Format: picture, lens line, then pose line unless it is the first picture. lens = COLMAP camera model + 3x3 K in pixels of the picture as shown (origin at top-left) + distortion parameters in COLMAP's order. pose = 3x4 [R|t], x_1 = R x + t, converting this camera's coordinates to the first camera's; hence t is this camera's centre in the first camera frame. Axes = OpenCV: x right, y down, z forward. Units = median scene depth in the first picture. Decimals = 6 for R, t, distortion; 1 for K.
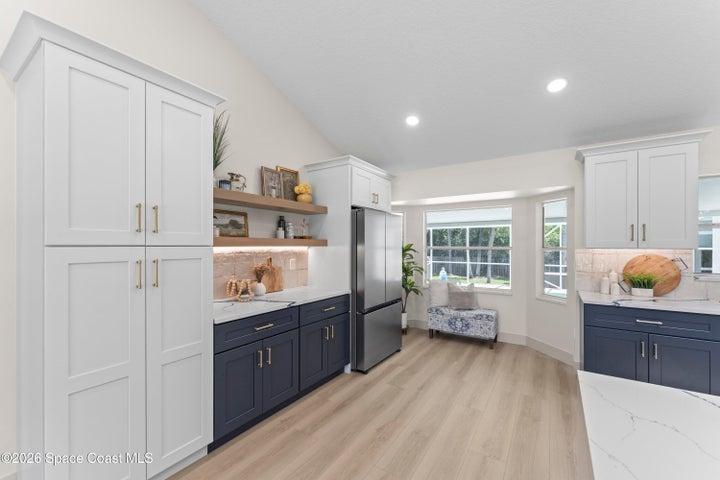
lens RADIAL K [[293.4, 0, 360.4], [0, 293.4, 246.6], [0, 0, 1]] dist [-0.001010, -0.000267]
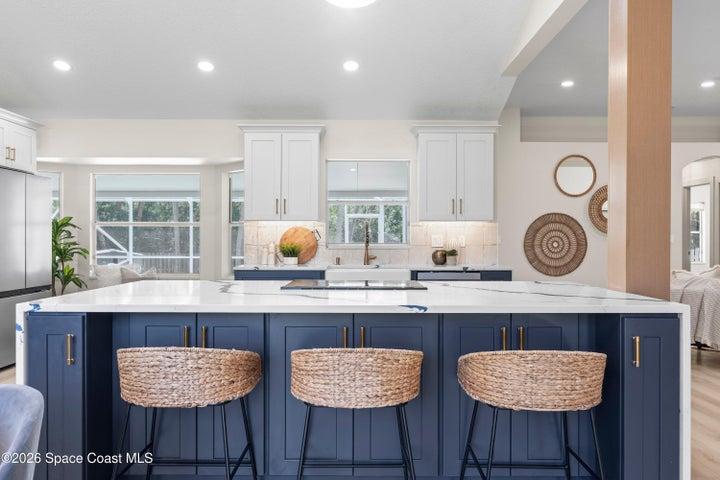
lens RADIAL K [[584.0, 0, 360.0], [0, 584.0, 240.0], [0, 0, 1]] dist [-0.001624, 0.003859]
pose [[0.837622, -0.001348, 0.546249, -0.021998], [-0.000794, 0.999993, 0.003684, 0.065206], [-0.546250, -0.003519, 0.837615, -0.936414]]
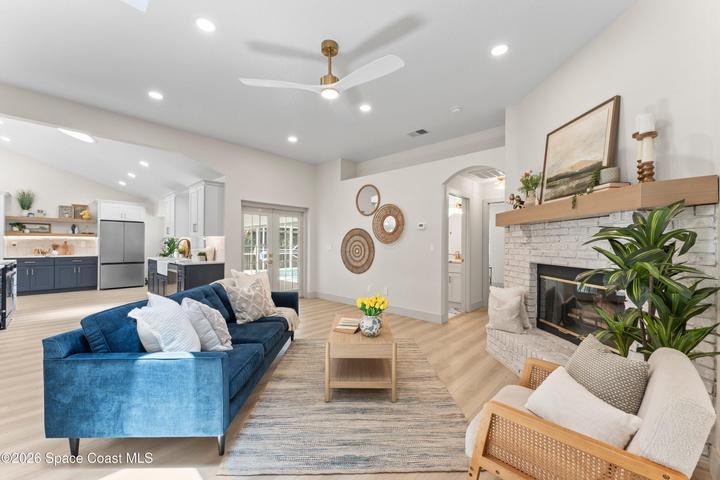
lens RADIAL K [[284.7, 0, 361.0], [0, 284.7, 243.3], [0, 0, 1]] dist [0.000343, 0.000065]
pose [[0.984654, 0.004917, -0.174447, 2.675045], [-0.005485, 0.999981, -0.002775, 0.049591], [0.174430, 0.003690, 0.984663, -0.988867]]
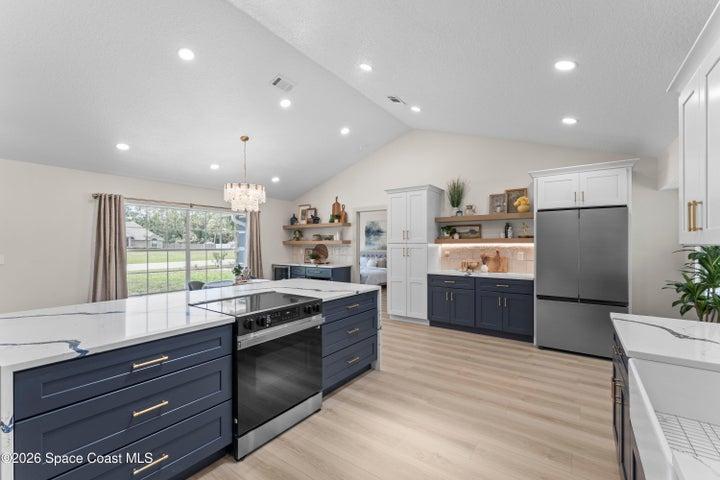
lens RADIAL K [[303.7, 0, 360.4], [0, 303.7, 244.1], [0, 0, 1]] dist [0.000110, -0.000010]
pose [[-0.048809, -0.001741, -0.998807, 1.391777], [-0.000397, 0.999998, -0.001724, 0.006445], [0.998808, 0.000312, -0.048810, 0.347526]]
